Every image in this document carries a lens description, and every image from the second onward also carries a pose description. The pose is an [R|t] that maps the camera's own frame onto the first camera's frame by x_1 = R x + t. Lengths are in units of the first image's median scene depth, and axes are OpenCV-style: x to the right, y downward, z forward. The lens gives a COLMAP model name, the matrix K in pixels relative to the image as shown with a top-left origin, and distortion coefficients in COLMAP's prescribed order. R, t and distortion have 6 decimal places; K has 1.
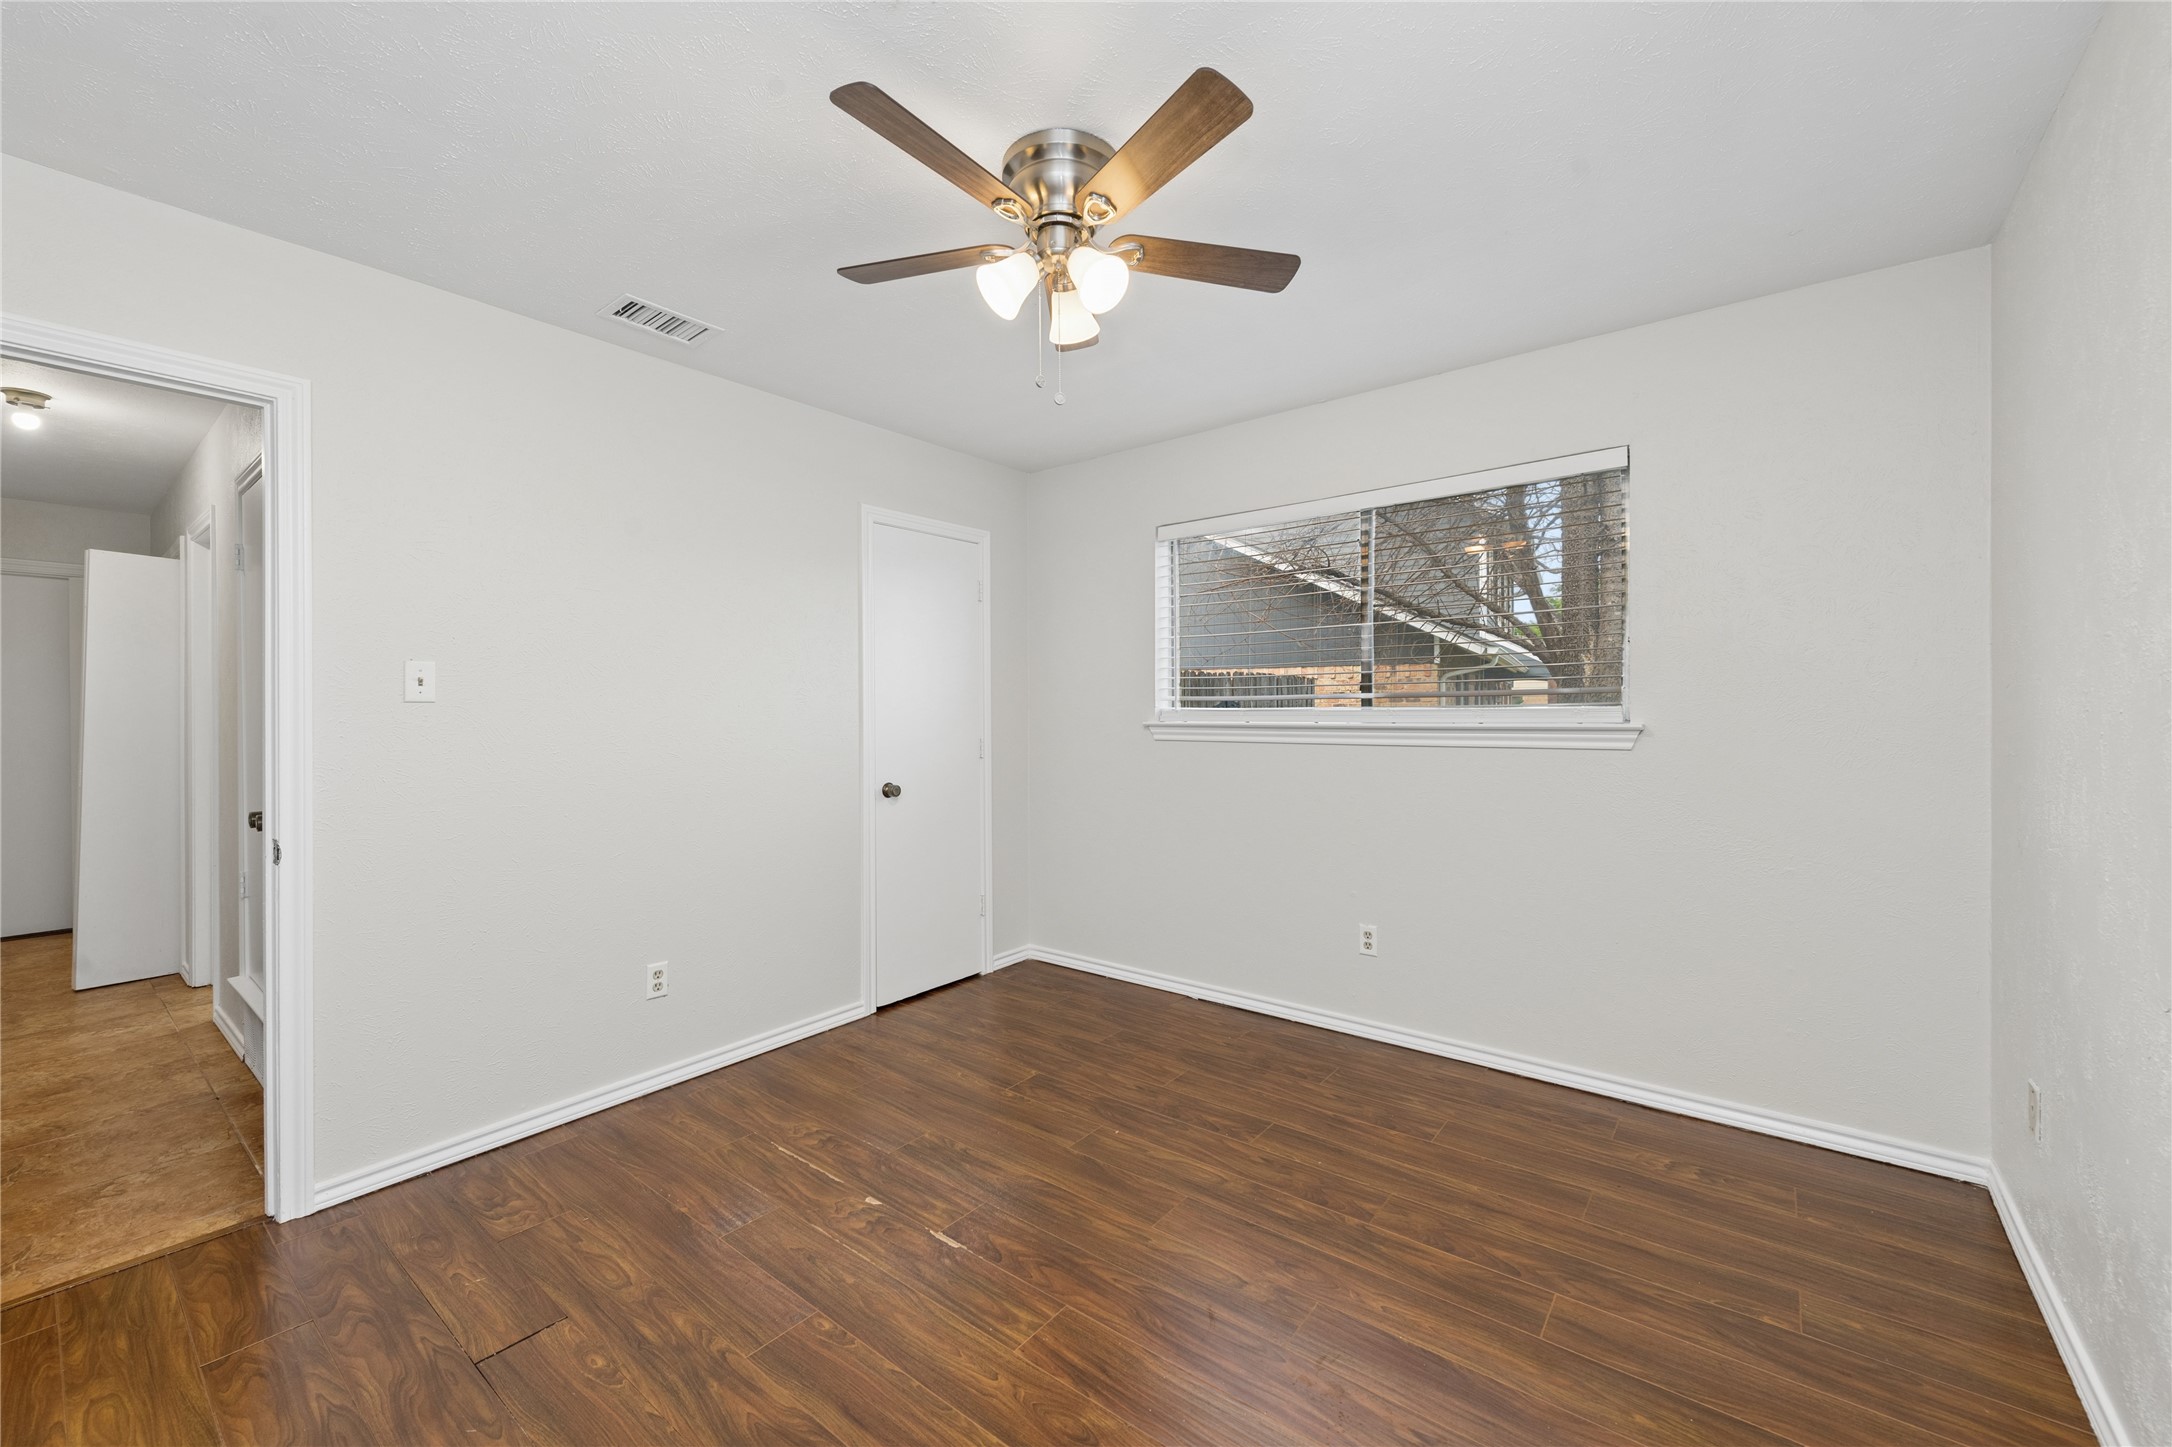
lens RADIAL K [[855.7, 0, 1058.6], [0, 855.7, 718.2], [0, 0, 1]] dist [0.013164, -0.003224]
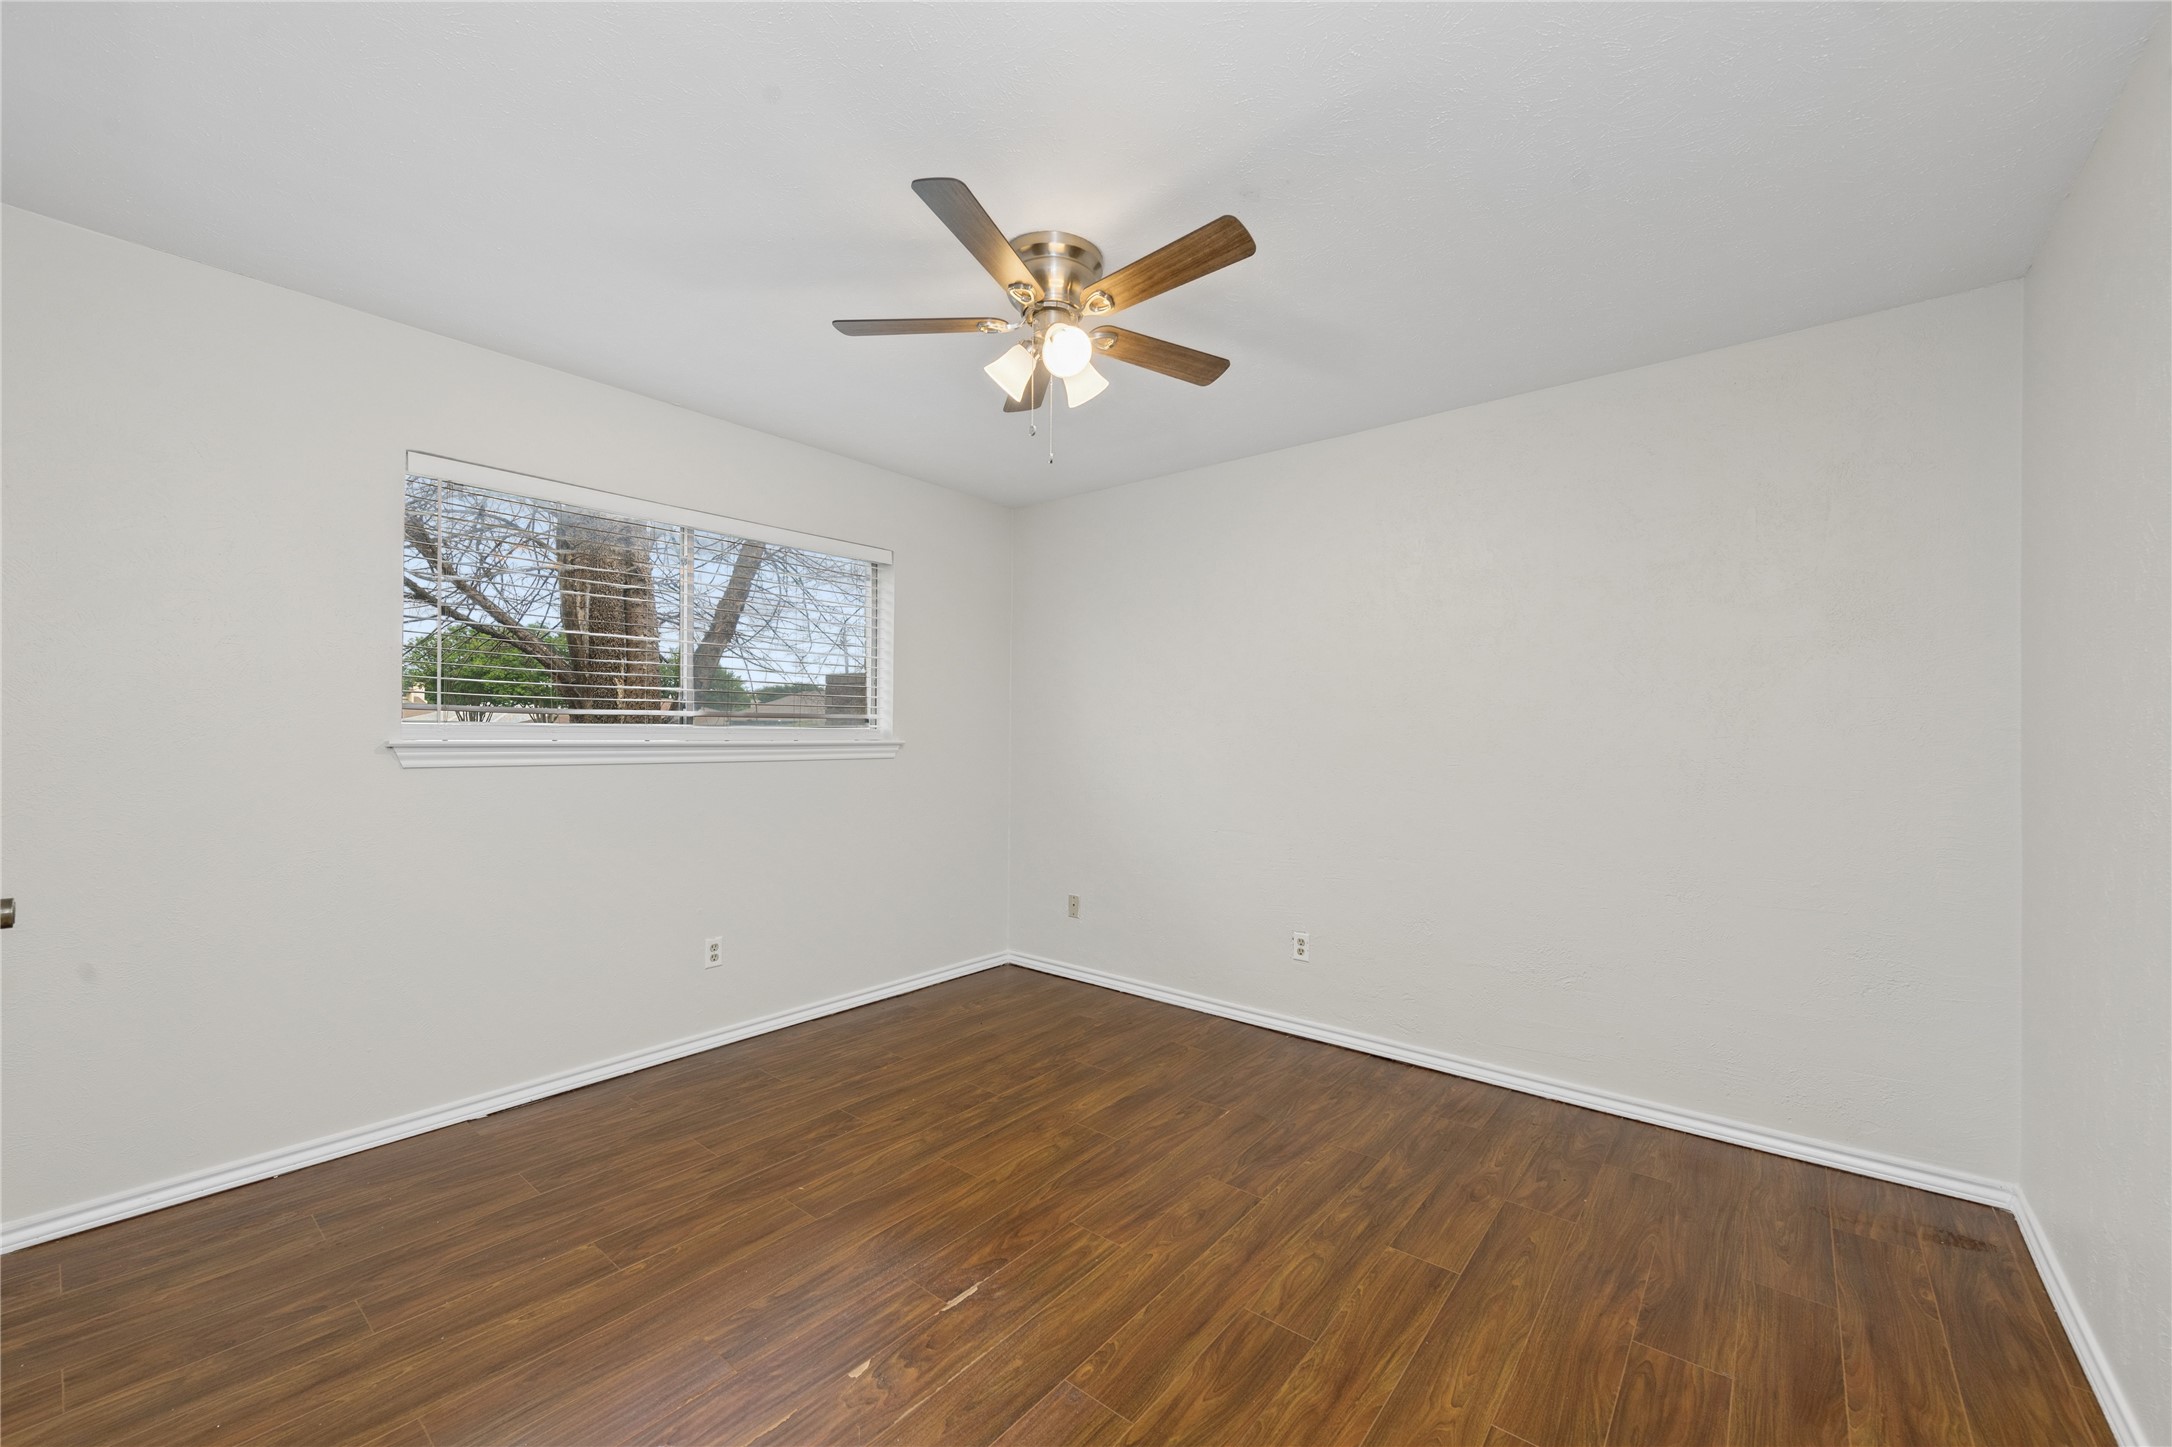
lens RADIAL K [[855.7, 0, 1104.7], [0, 855.7, 717.5], [0, 0, 1]] dist [0.013164, -0.003224]
pose [[-0.012178, 0.025016, 0.999613, -0.933262], [0.001109, 0.999687, -0.025004, 0.005329], [-0.999925, 0.000804, -0.012202, 0.744995]]
